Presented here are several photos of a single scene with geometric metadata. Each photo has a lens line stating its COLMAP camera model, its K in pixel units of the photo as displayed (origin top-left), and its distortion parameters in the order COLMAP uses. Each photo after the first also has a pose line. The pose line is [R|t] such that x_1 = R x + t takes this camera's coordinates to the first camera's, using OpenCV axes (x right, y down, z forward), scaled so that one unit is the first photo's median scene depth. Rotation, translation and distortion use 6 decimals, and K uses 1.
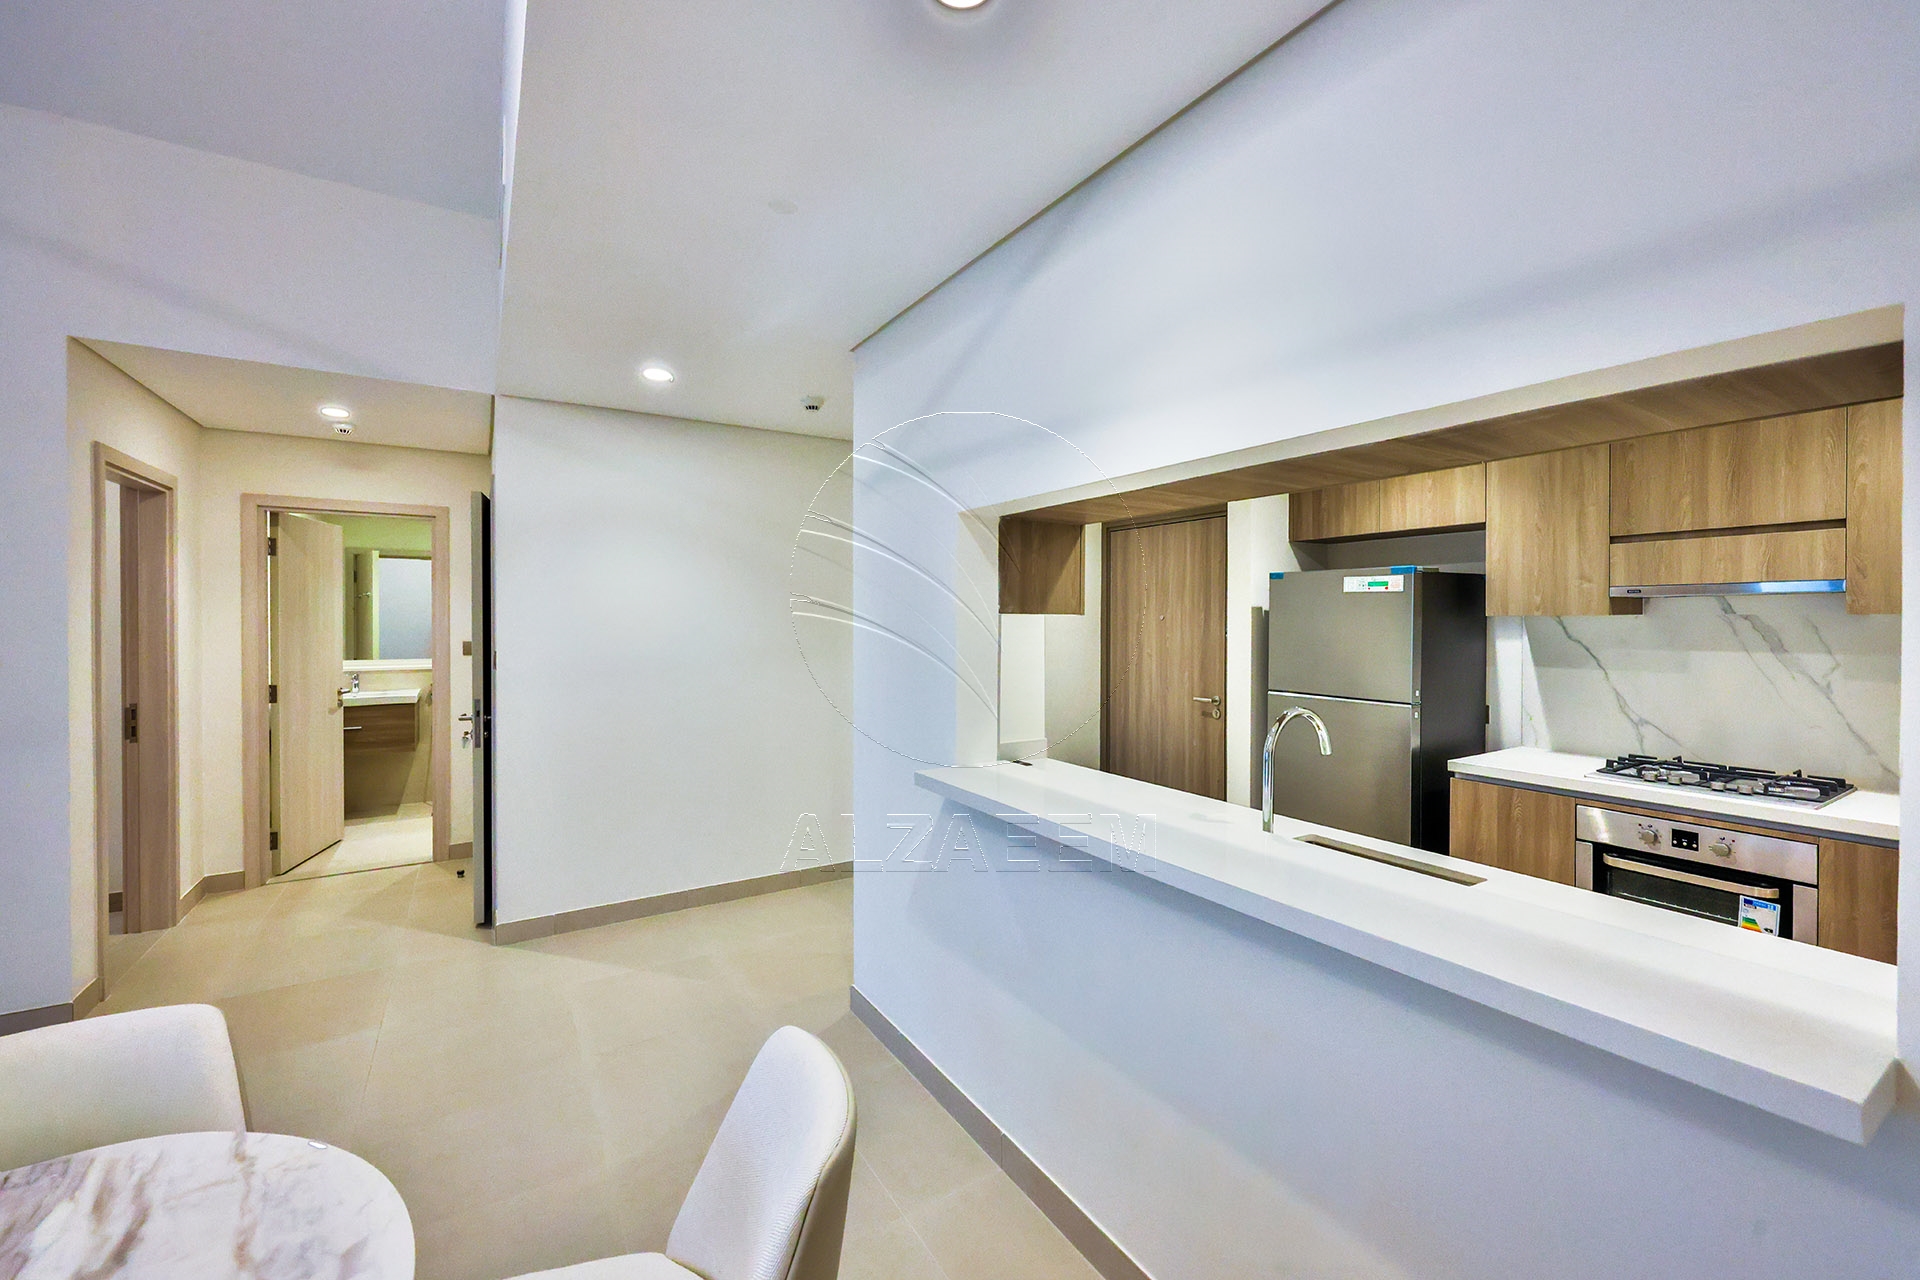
lens RADIAL K [[780.7, 0, 975.1], [0, 780.7, 634.0], [0, 0, 1]] dist [0.000393, -0.000333]
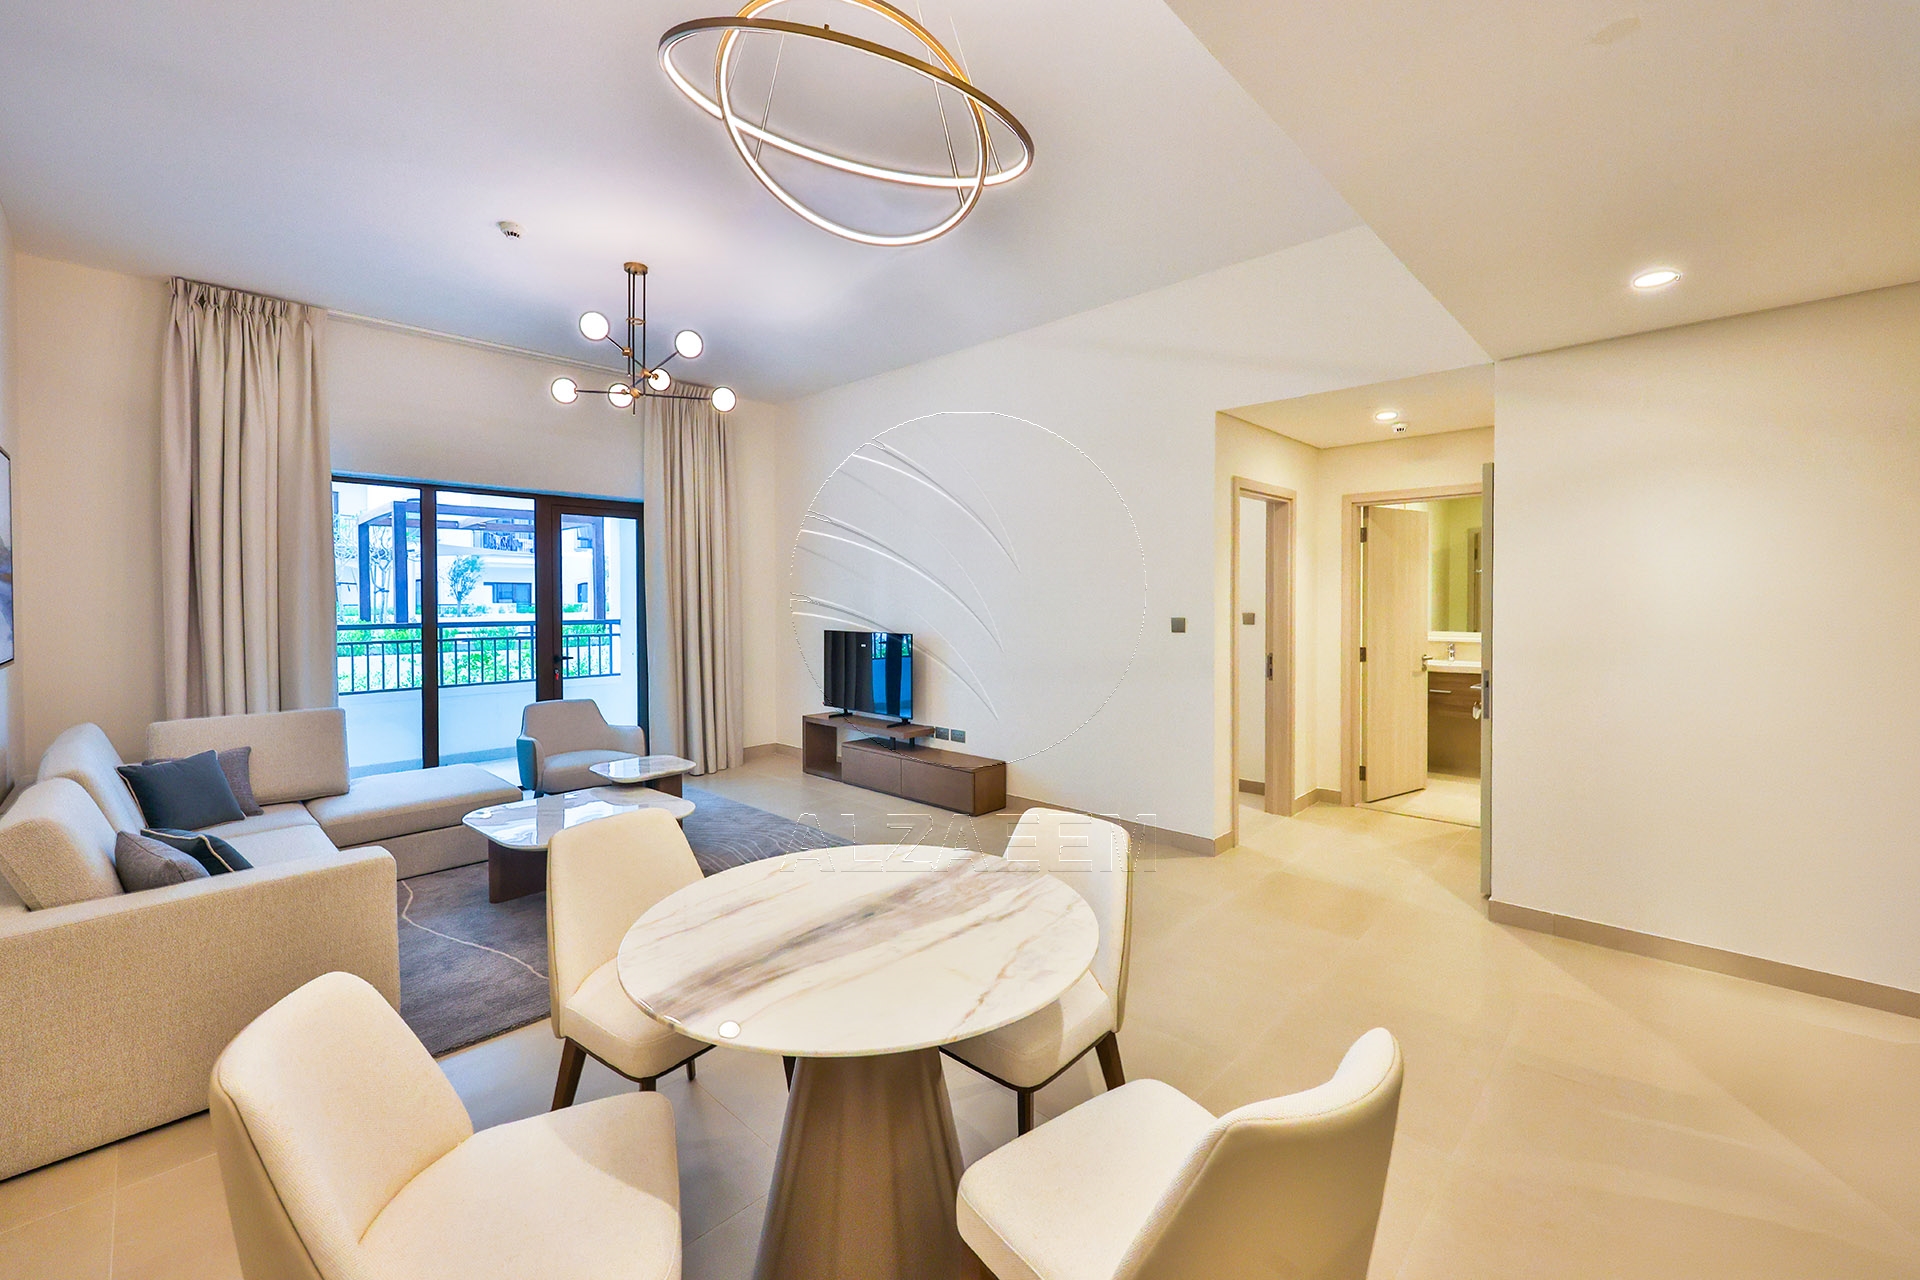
lens RADIAL K [[780.7, 0, 960.8], [0, 780.7, 612.0], [0, 0, 1]] dist [0.000393, -0.000333]
pose [[0.232835, 0.012632, -0.972434, 0.200679], [-0.014211, 0.999853, 0.009585, 0.009255], [0.972412, 0.011587, 0.232981, 0.124034]]
